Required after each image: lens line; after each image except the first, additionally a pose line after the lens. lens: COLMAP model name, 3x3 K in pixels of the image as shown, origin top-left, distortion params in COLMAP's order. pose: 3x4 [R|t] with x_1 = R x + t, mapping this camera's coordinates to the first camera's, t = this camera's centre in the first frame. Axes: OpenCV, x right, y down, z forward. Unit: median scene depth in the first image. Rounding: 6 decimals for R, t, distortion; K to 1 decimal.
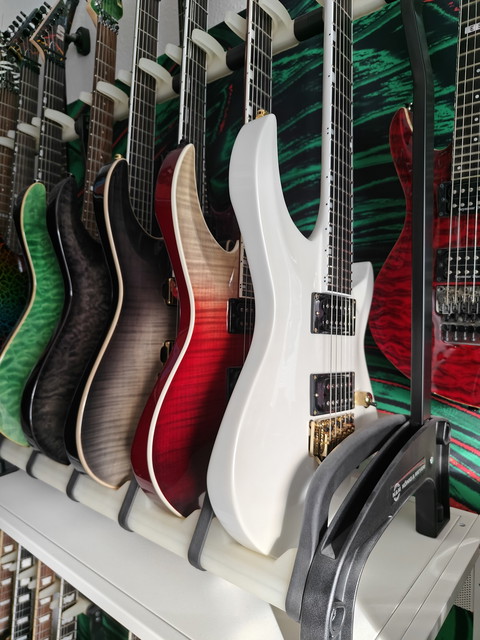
lens RADIAL K [[459.9, 0, 240.0], [0, 459.9, 320.0], [0, 0, 1]] dist [-0.004491, 0.004953]
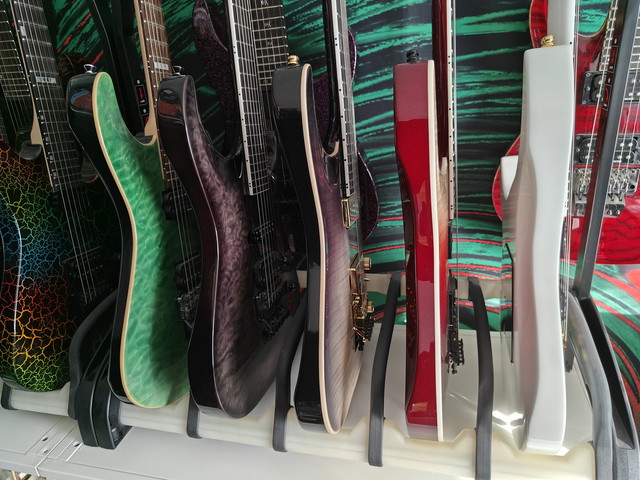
lens RADIAL K [[455.3, 0, 319.4], [0, 455.3, 237.3], [0, 0, 1]] dist [0.001437, 0.004648]
pose [[0.892985, -0.210370, 0.397897, -0.595434], [0.088711, 0.948969, 0.302634, -0.306356], [-0.441257, -0.234950, 0.866078, 0.278552]]
